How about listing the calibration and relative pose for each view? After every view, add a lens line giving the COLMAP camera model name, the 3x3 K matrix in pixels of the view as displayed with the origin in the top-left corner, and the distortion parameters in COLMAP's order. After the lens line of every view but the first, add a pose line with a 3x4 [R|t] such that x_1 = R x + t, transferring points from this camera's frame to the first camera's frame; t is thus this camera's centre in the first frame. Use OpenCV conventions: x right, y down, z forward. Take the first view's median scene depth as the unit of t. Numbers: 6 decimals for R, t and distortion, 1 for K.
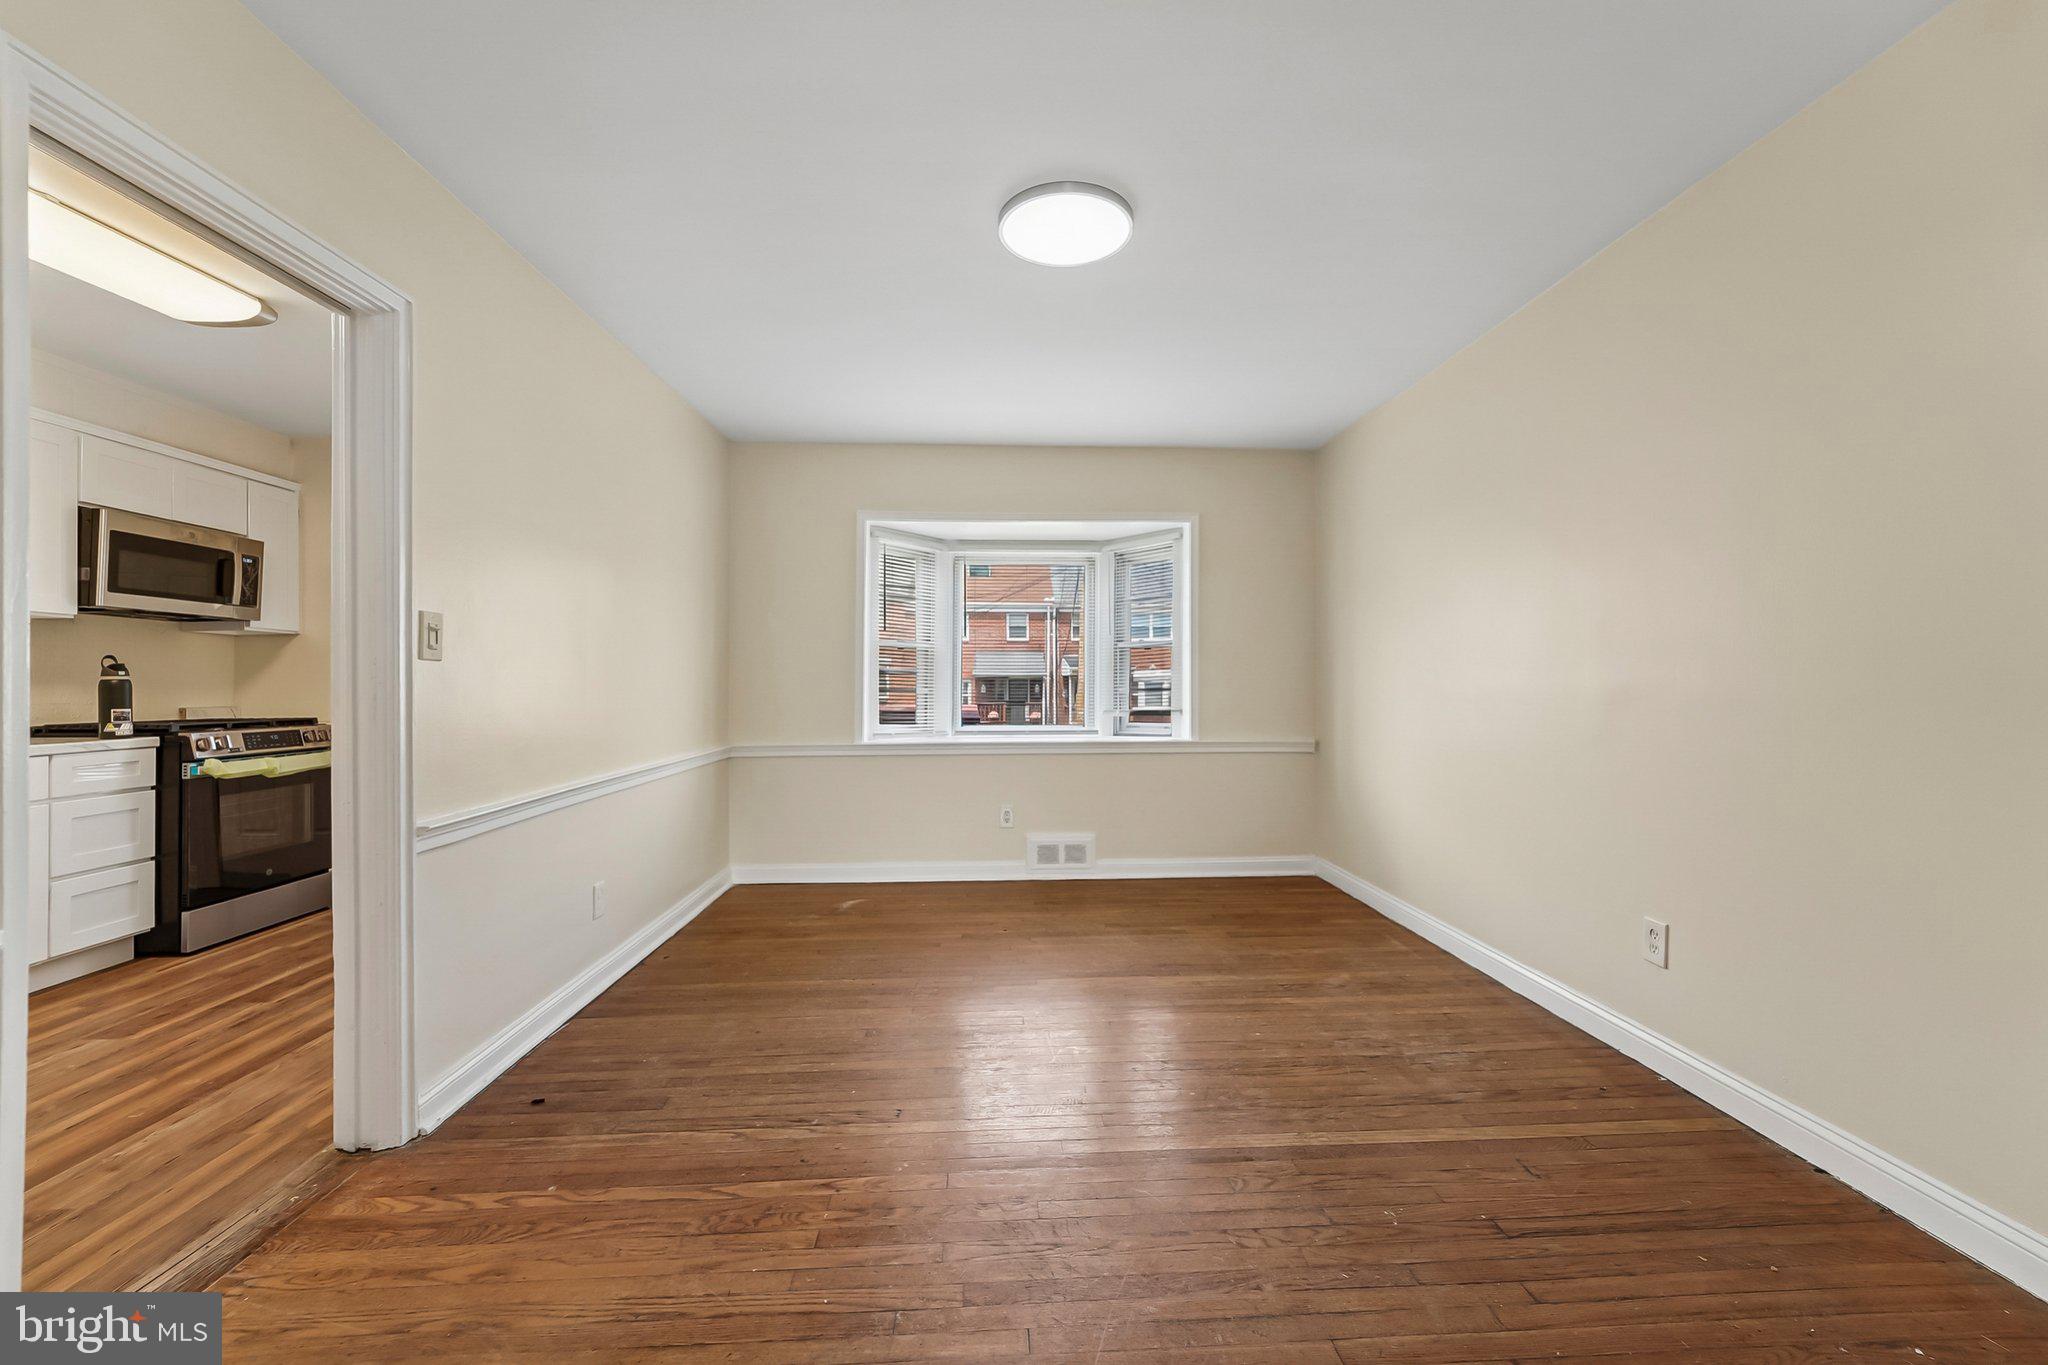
lens RADIAL K [[831.4, 0, 1027.9], [0, 831.4, 676.7], [0, 0, 1]] dist [-0.001424, -0.000138]
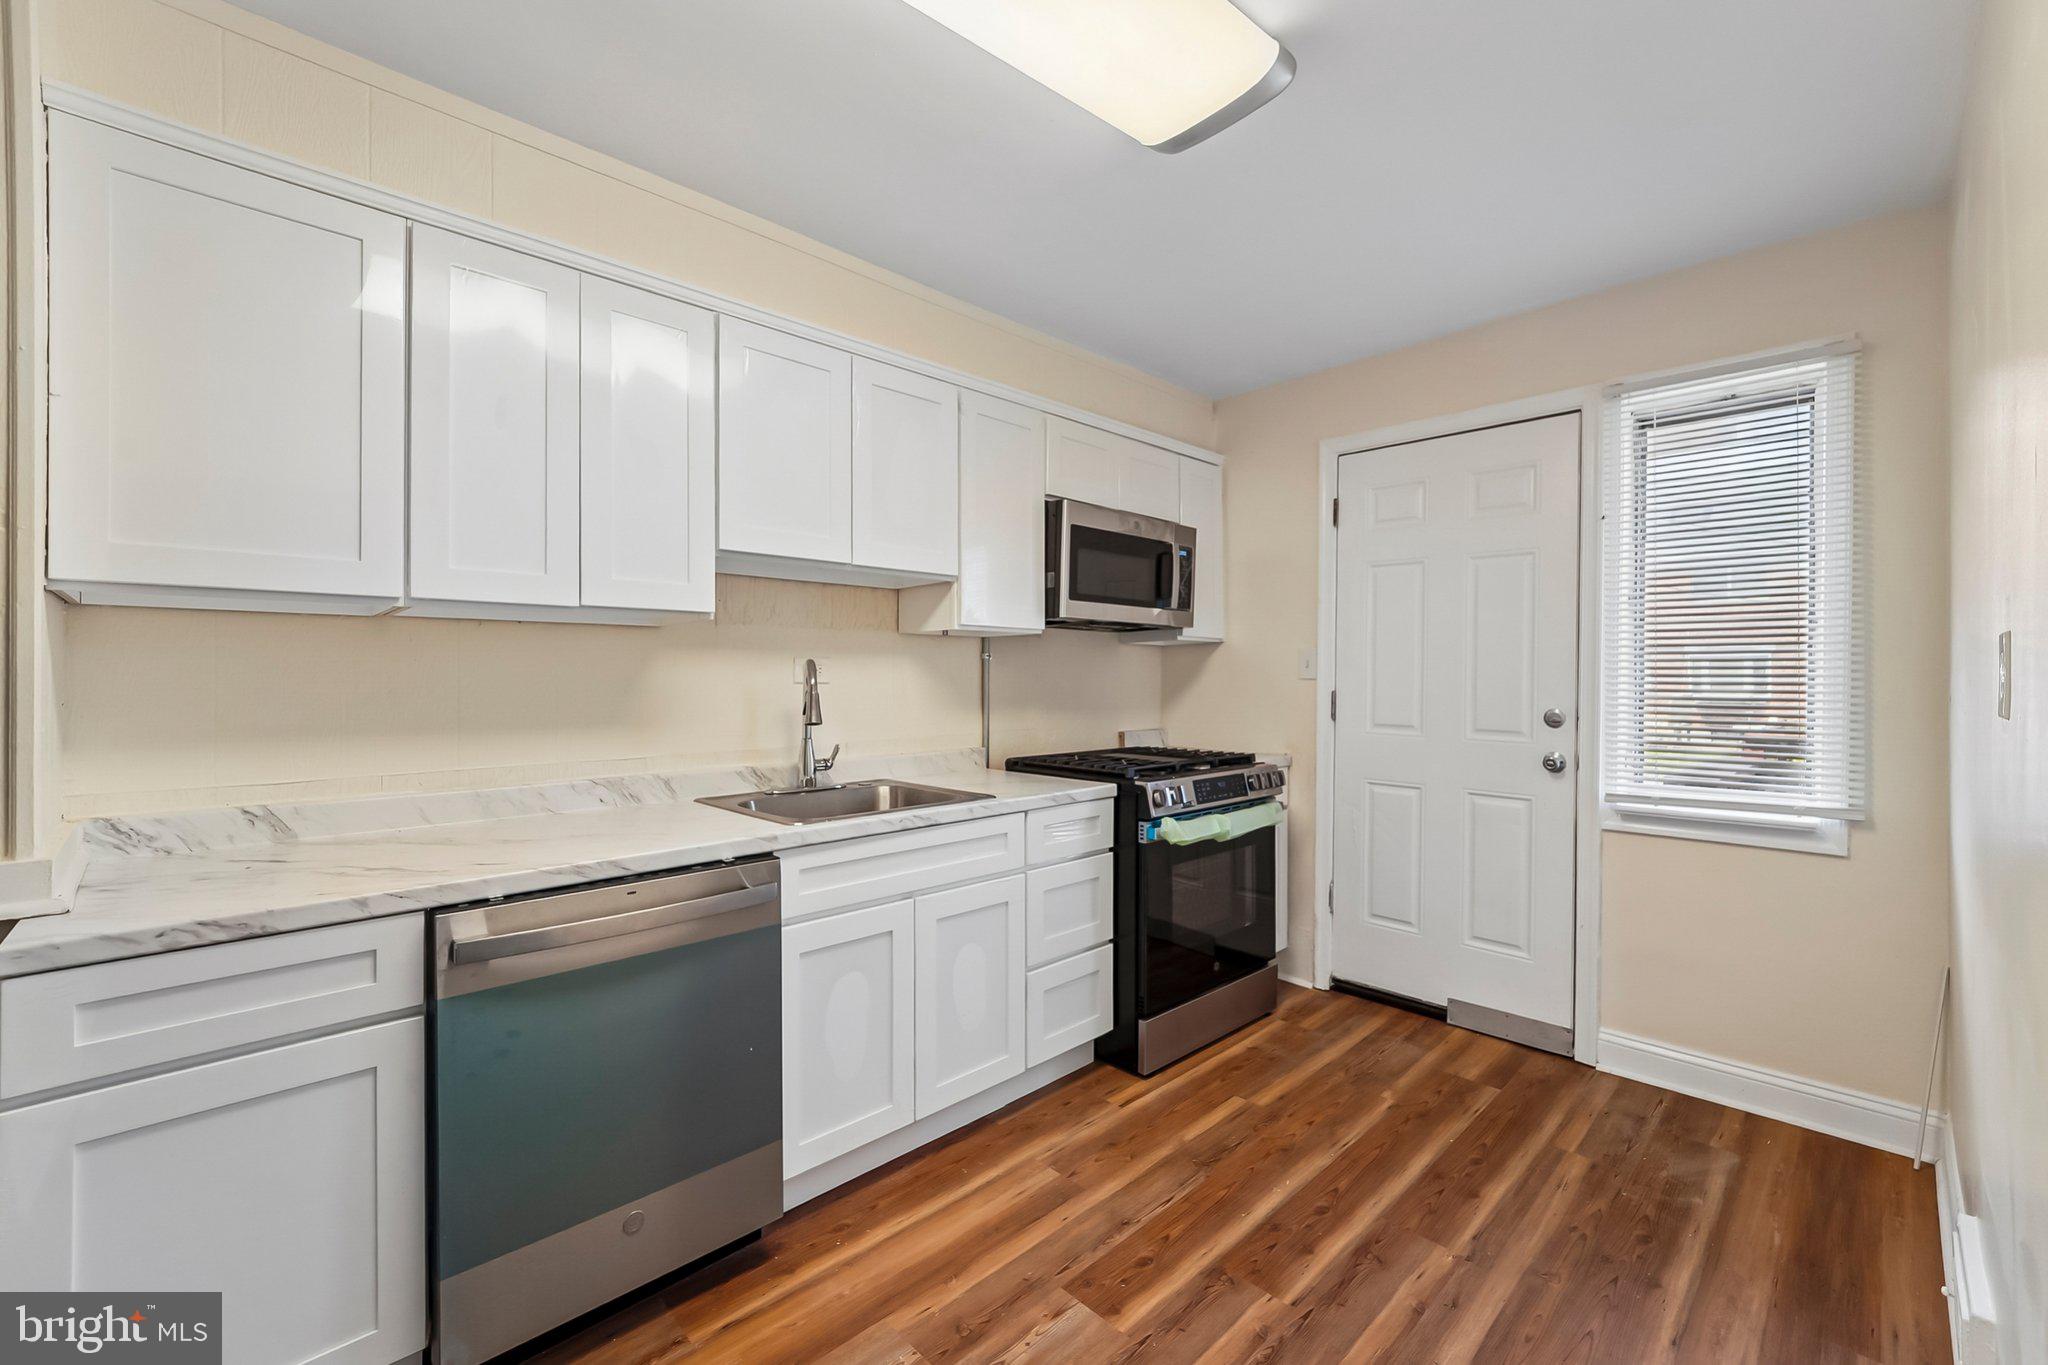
lens RADIAL K [[831.4, 0, 1027.9], [0, 831.4, 676.7], [0, 0, 1]] dist [-0.001424, -0.000138]
pose [[0.656795, 0.007311, -0.754034, -0.508015], [0.002485, 0.999927, 0.011860, -0.035655], [0.754065, -0.009664, 0.656728, 0.422029]]
